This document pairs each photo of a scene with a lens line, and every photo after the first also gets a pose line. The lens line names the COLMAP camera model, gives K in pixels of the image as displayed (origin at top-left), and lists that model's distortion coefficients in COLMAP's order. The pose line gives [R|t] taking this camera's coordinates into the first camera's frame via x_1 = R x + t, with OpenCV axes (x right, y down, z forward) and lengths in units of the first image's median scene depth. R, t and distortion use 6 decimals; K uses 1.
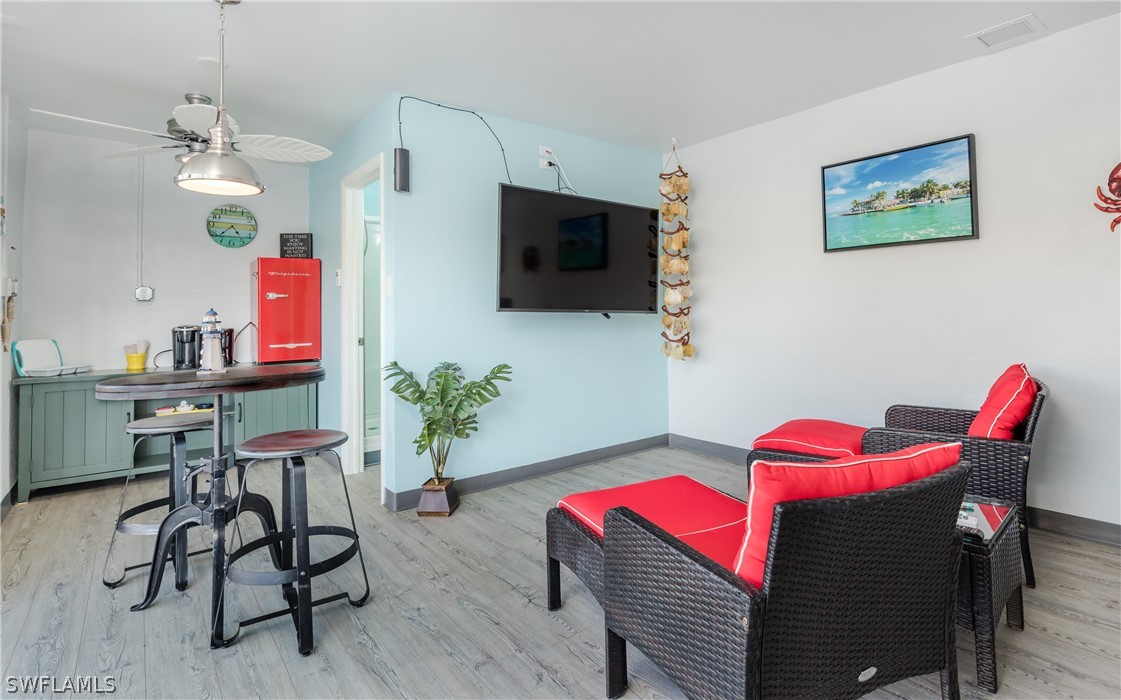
lens RADIAL K [[559.1, 0, 561.8], [0, 559.1, 295.7], [0, 0, 1]] dist [-0.003027, 0.000636]
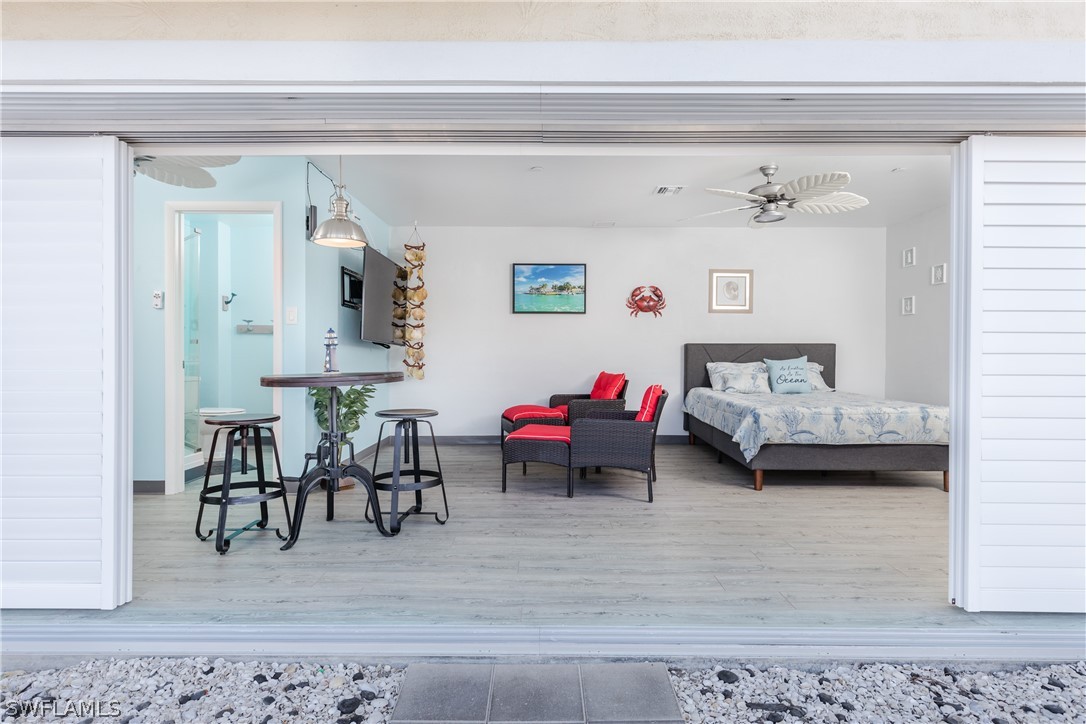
lens RADIAL K [[625.5, 0, 545.0], [0, 625.5, 359.2], [0, 0, 1]] dist [0.022658, 0.000406]
pose [[0.597516, 0.014794, 0.801721, -1.125712], [-0.037064, 0.999271, 0.009184, 0.048081], [-0.801000, -0.035203, 0.597628, -0.270804]]
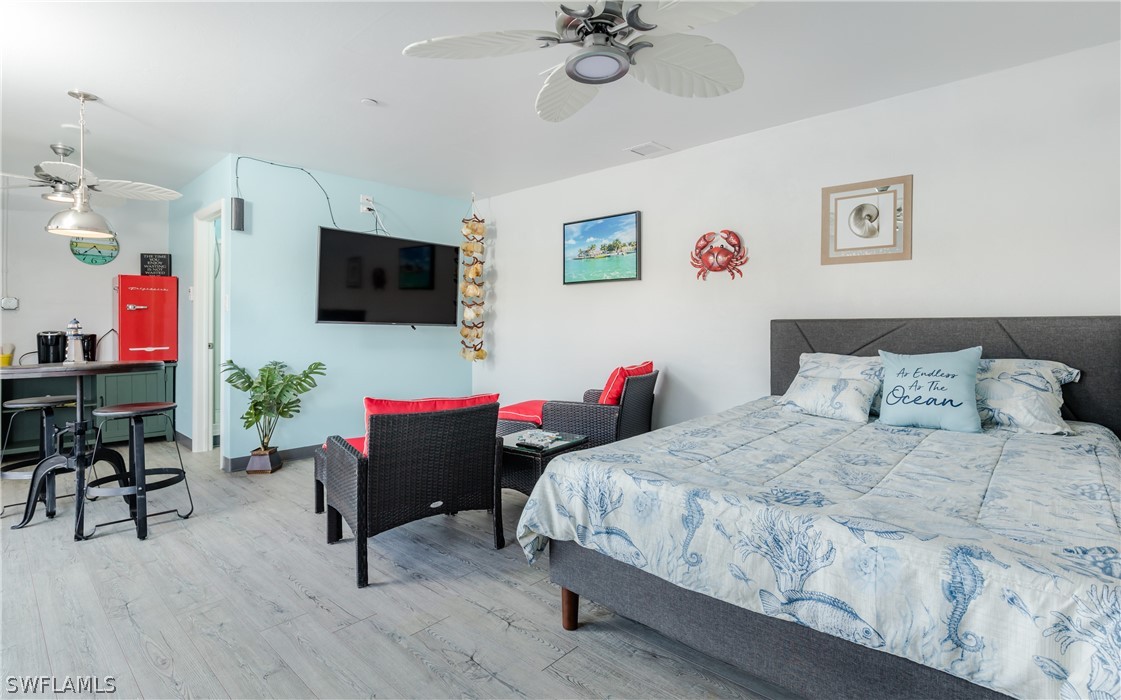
lens RADIAL K [[559.1, 0, 562.7], [0, 559.1, 322.8], [0, 0, 1]] dist [-0.003027, 0.000636]
pose [[0.987417, 0.014801, 0.157441, 0.270970], [-0.018845, 0.999529, 0.024222, -0.017092], [-0.157009, -0.026884, 0.987231, -0.429941]]
